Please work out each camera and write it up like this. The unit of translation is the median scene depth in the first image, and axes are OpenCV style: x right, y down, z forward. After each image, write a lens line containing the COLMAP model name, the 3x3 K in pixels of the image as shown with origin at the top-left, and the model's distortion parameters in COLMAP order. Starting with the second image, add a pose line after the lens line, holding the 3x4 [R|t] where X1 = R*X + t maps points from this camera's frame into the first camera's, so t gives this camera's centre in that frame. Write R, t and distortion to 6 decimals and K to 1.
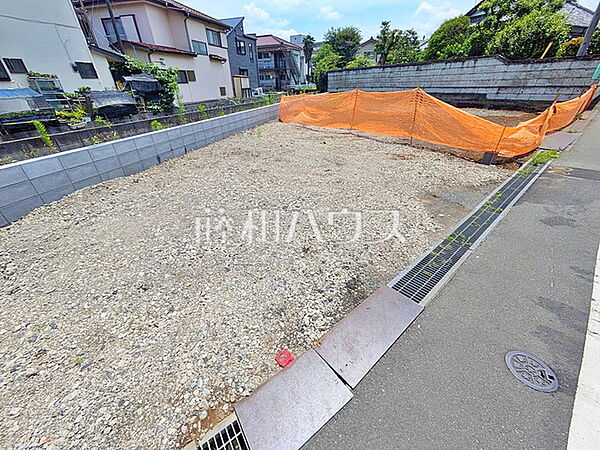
lens RADIAL K [[237.6, 0, 298.7], [0, 237.6, 222.7], [0, 0, 1]] dist [0.003106, 0.000885]
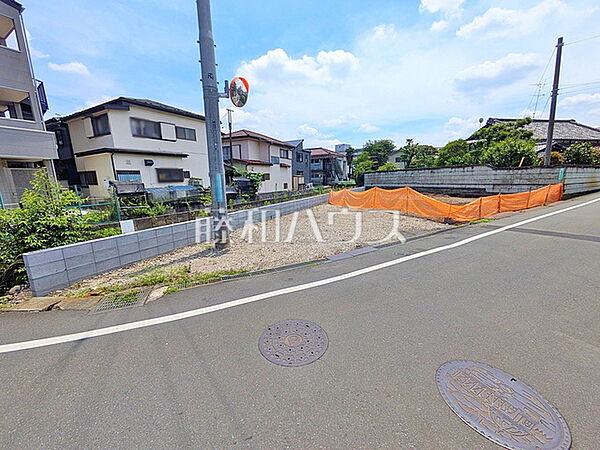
lens RADIAL K [[237.6, 0, 298.7], [0, 237.6, 222.7], [0, 0, 1]] dist [0.003106, 0.000885]
pose [[0.984876, 0.028585, -0.170885, -0.002802], [-0.084939, 0.939302, -0.332412, 0.135299], [0.151010, 0.341900, 0.927524, -0.261141]]
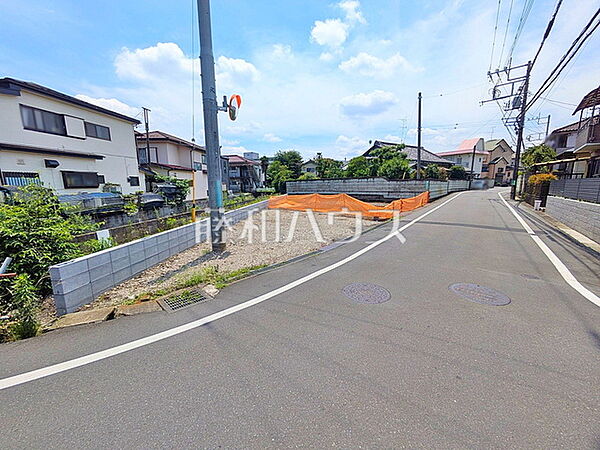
lens RADIAL K [[237.6, 0, 298.7], [0, 237.6, 222.7], [0, 0, 1]] dist [0.003106, 0.000885]
pose [[0.978437, -0.023124, 0.205246, -0.142625], [0.097154, 0.928444, -0.358542, 0.169801], [-0.182269, 0.370752, 0.910671, -0.319282]]
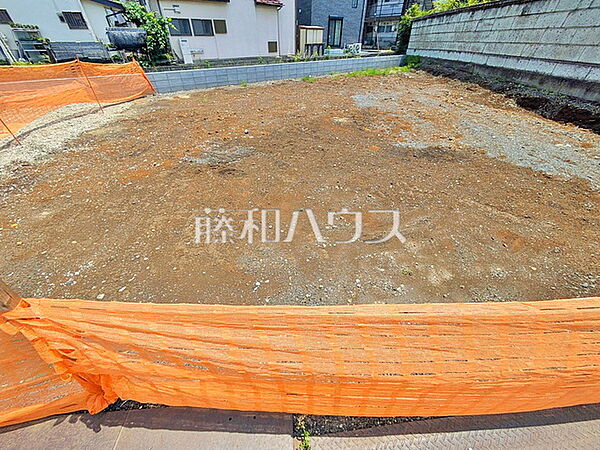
lens RADIAL K [[237.6, 0, 298.7], [0, 237.6, 222.7], [0, 0, 1]] dist [0.003106, 0.000885]
pose [[0.820305, 0.366962, -0.438679, 0.488294], [-0.303021, 0.929376, 0.210806, -0.242821], [0.485055, -0.039996, 0.873568, 0.382750]]
